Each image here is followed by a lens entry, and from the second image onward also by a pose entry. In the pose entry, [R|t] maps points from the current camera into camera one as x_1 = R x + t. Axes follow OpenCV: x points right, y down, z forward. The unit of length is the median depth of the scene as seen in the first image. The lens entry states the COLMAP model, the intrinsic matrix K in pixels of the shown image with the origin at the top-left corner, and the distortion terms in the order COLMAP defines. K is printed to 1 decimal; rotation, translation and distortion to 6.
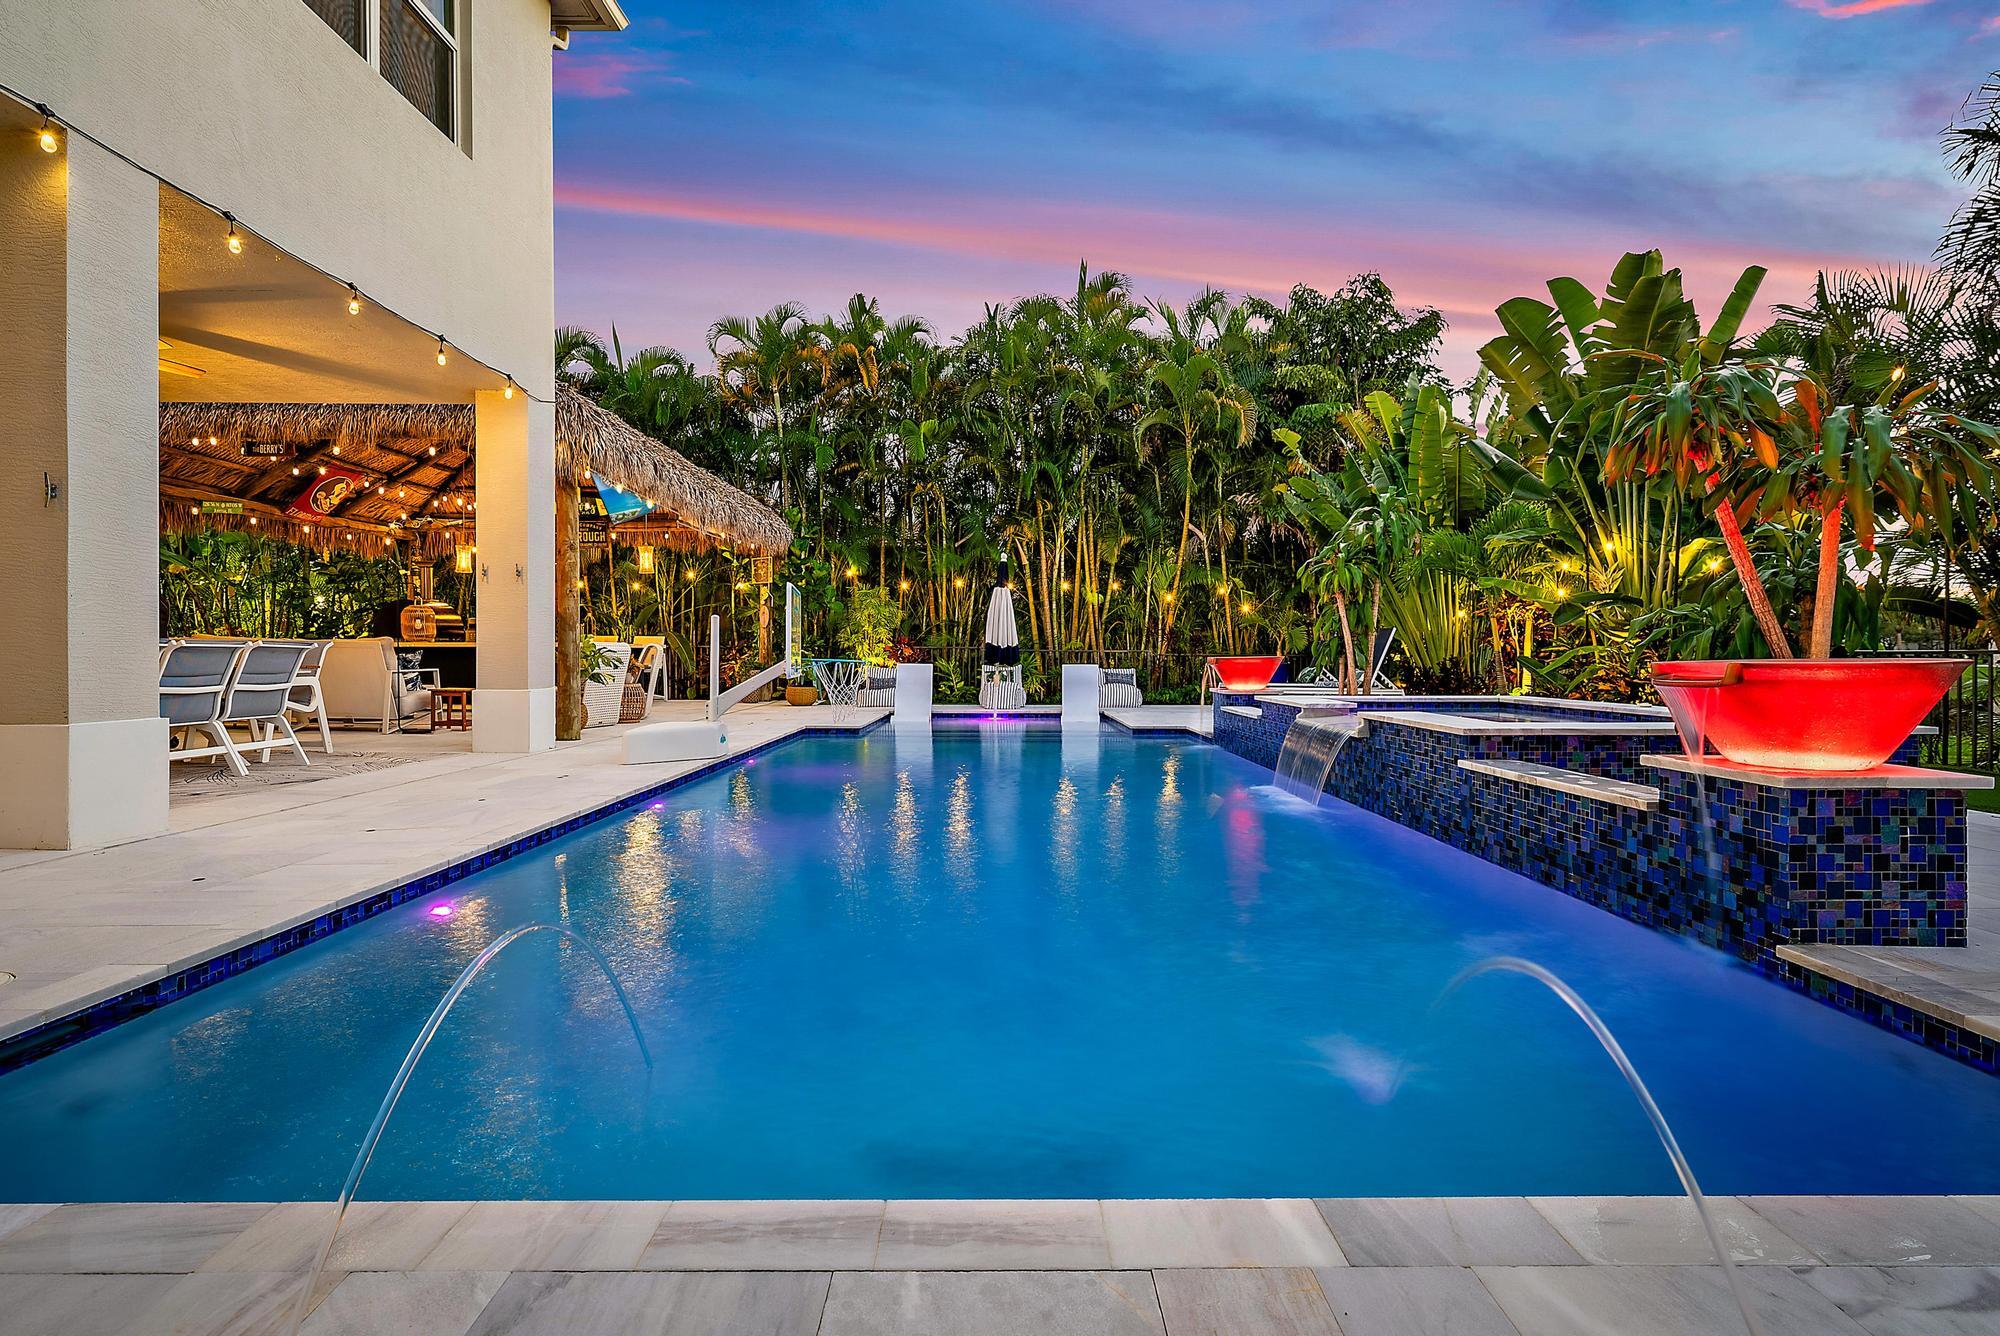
lens RADIAL K [[946.0, 0, 1002.8], [0, 946.0, 666.6], [0, 0, 1]] dist [0.013001, -0.000316]
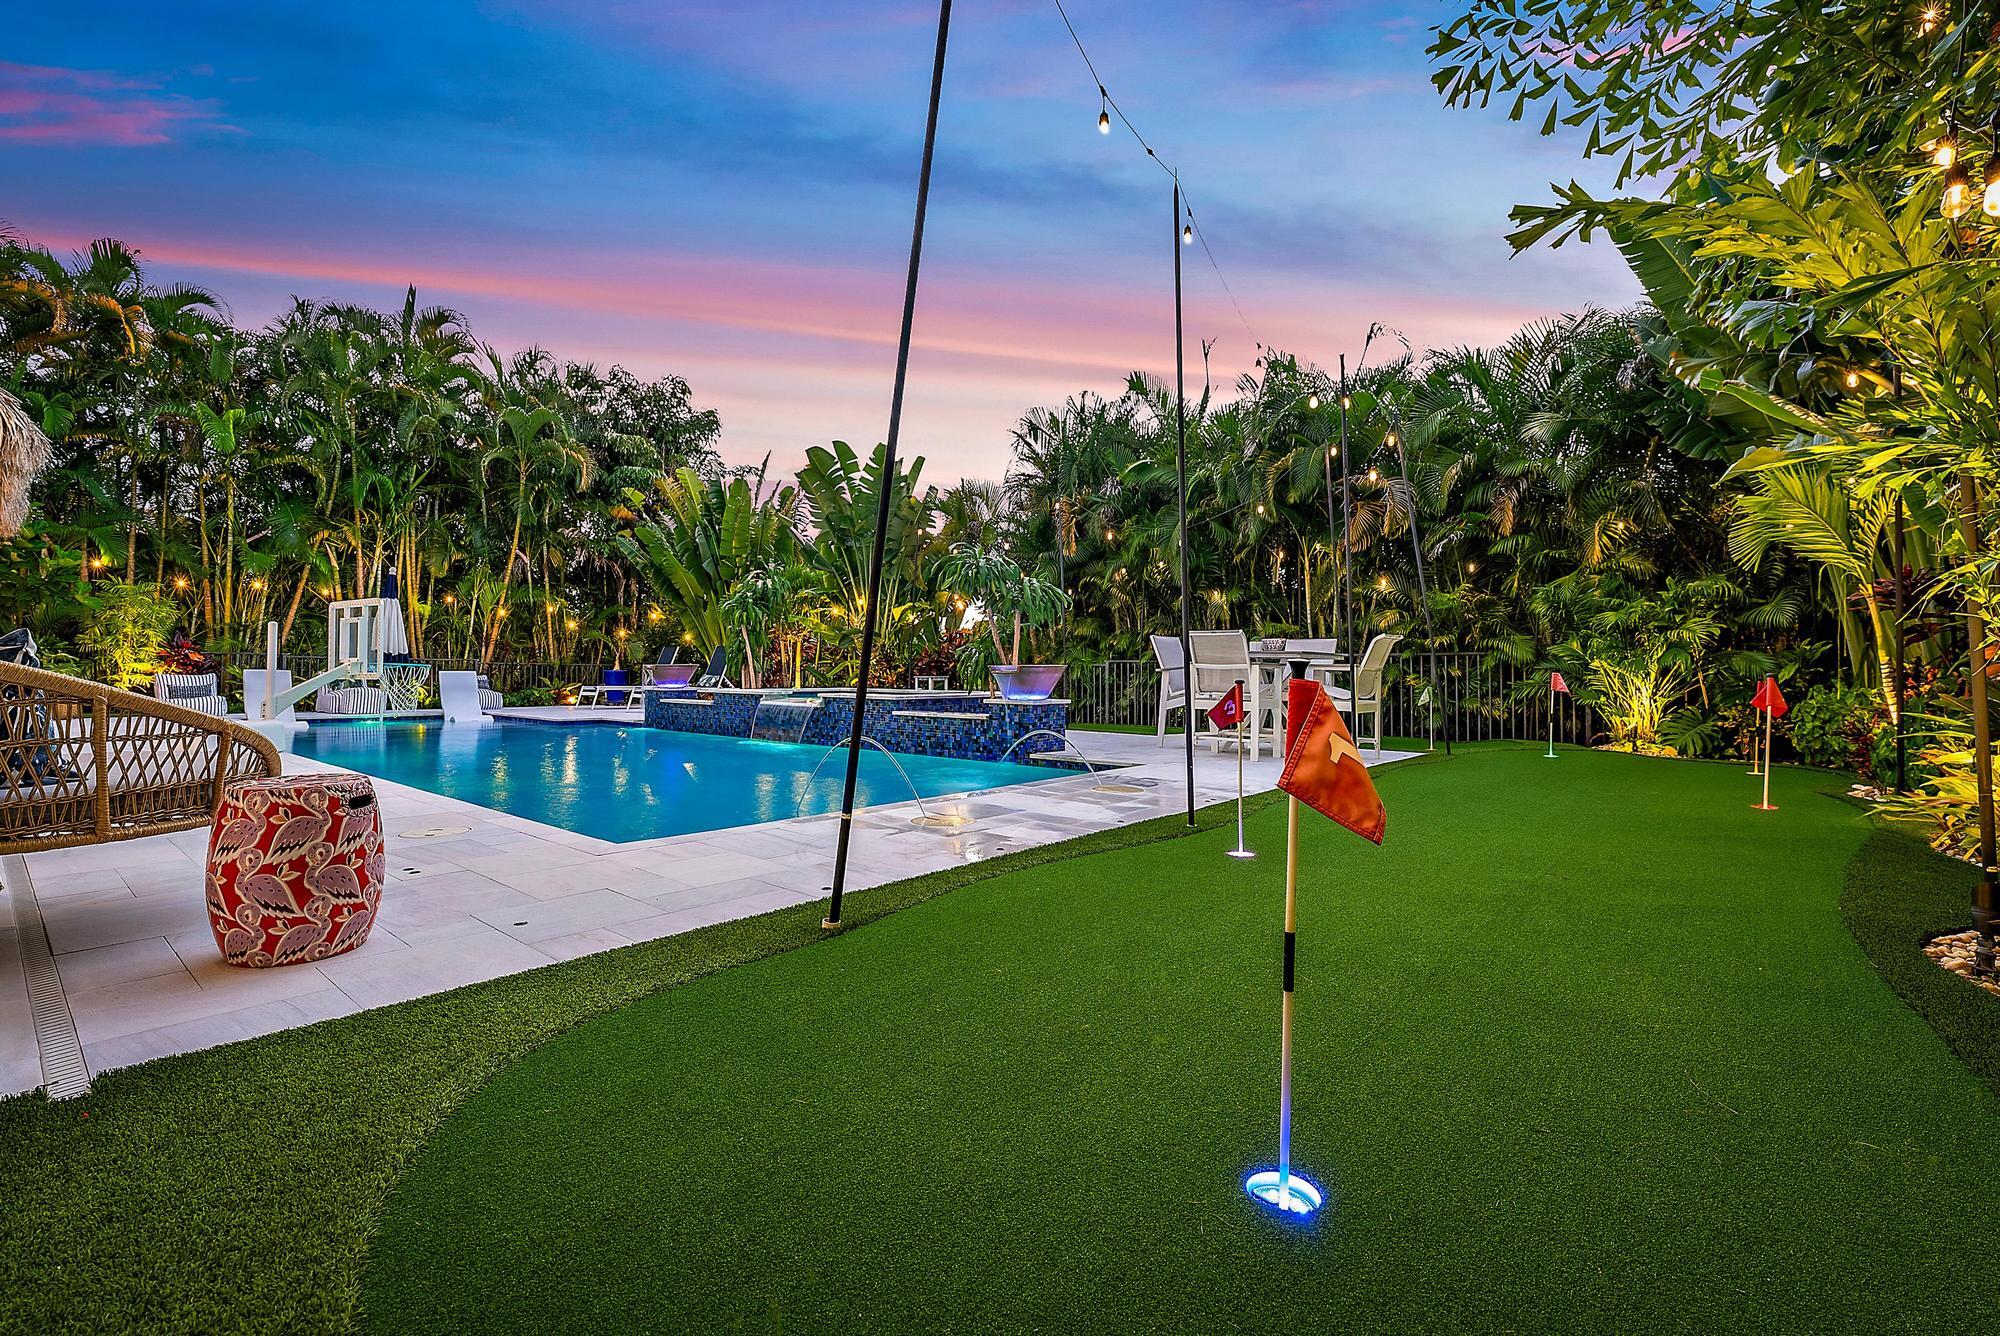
lens RADIAL K [[884.6, 0, 1000.0], [0, 884.6, 668.0], [0, 0, 1]] dist [0.001631, -0.000218]
pose [[0.657563, 0.005341, 0.753381, -0.282081], [0.002848, 0.999950, -0.009575, 0.005846], [-0.753394, 0.008441, 0.657515, -0.166416]]
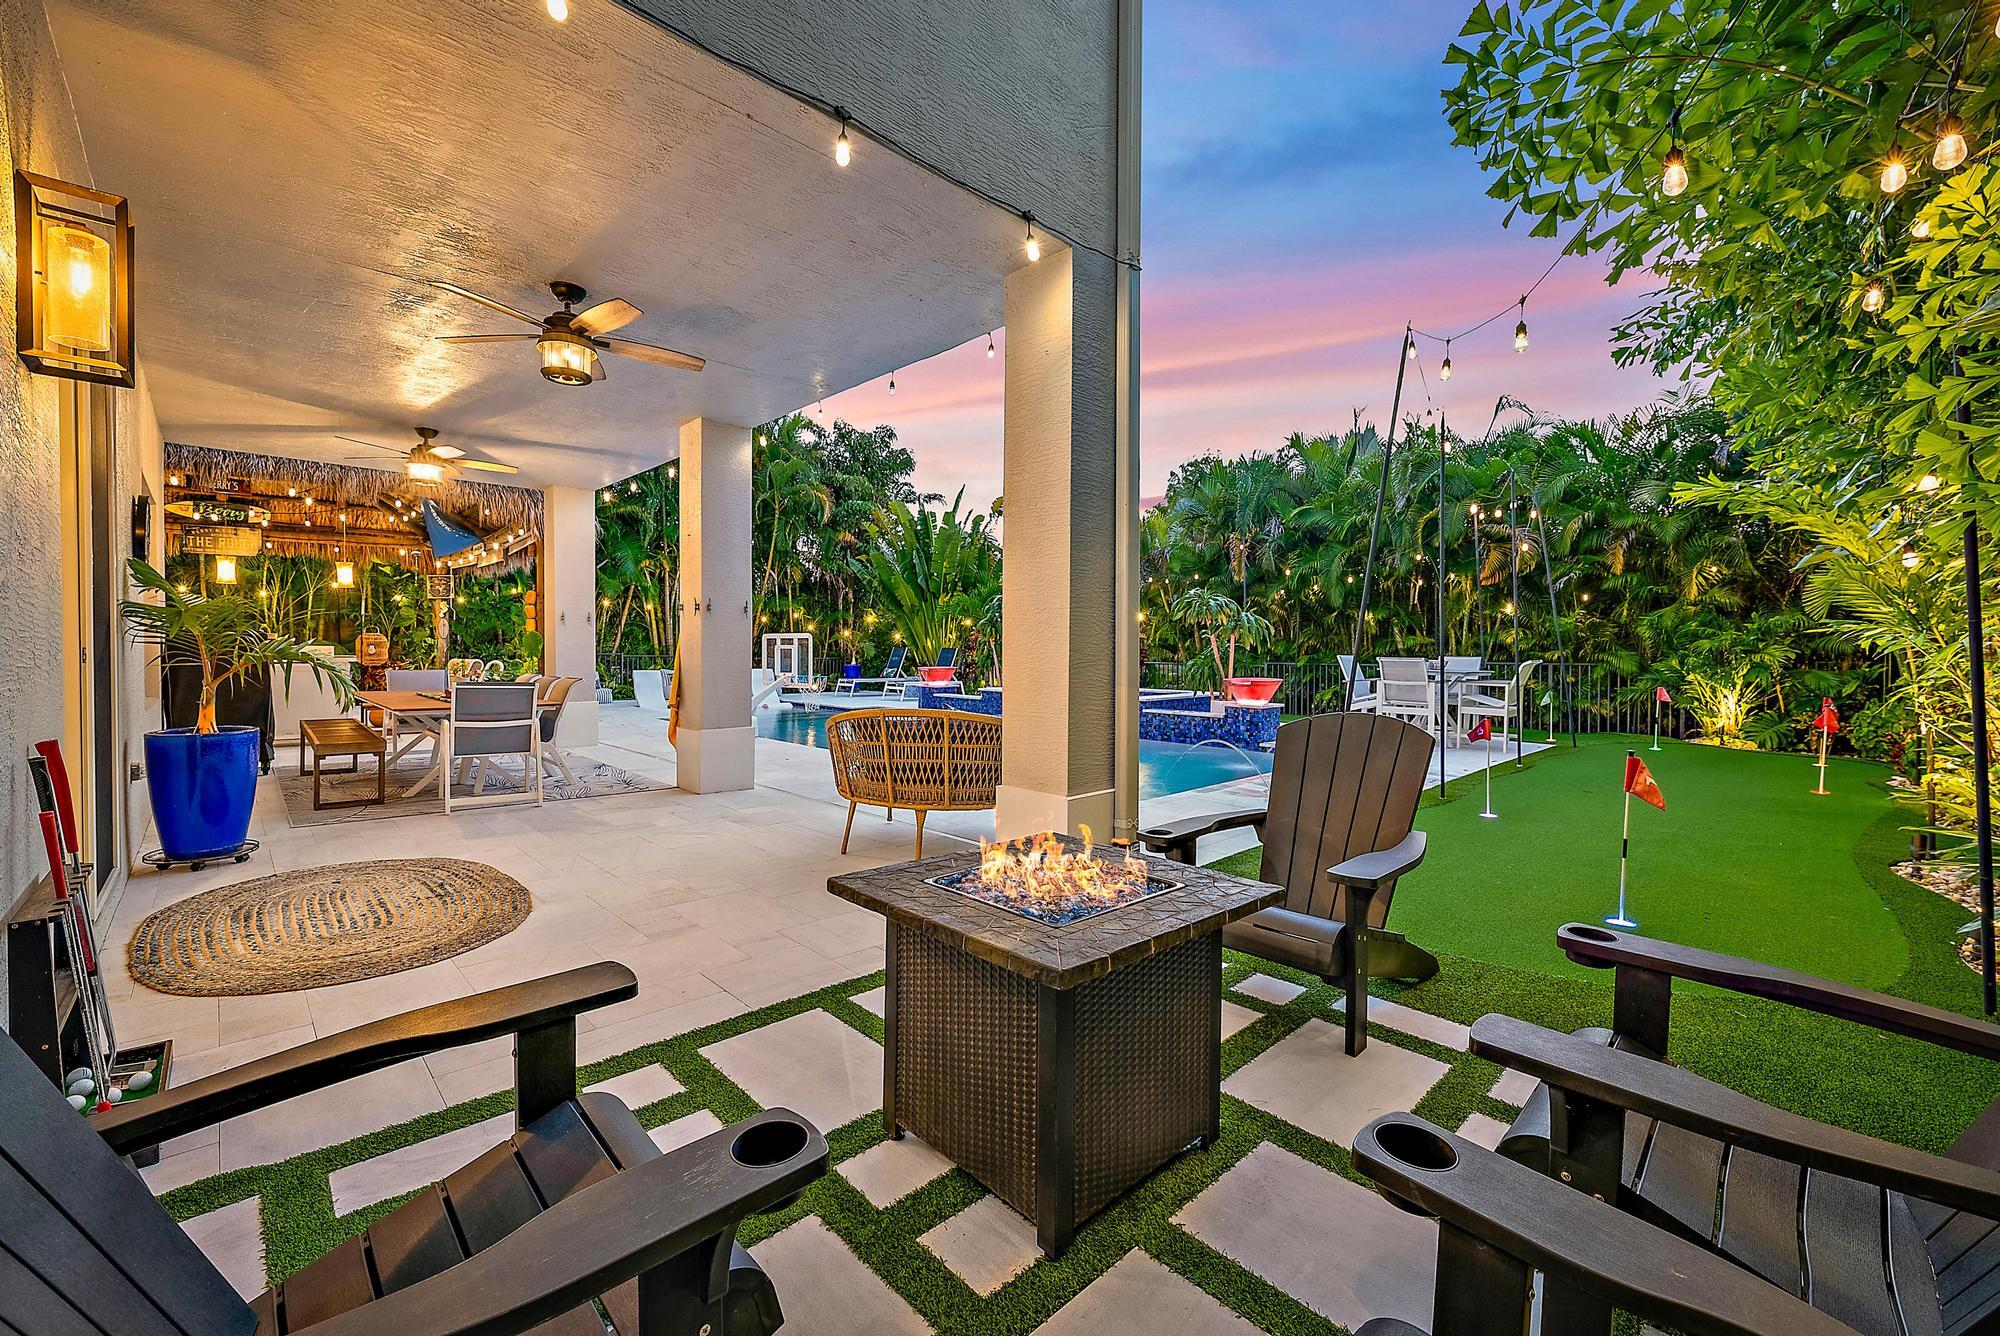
lens RADIAL K [[810.3, 0, 1000.0], [0, 810.3, 668.0], [0, 0, 1]] dist [-0.002183, -0.000027]
pose [[0.728172, -0.014673, 0.685238, -0.509980], [0.002026, 0.999813, 0.019256, -0.026663], [-0.685392, -0.012633, 0.728065, -0.178299]]
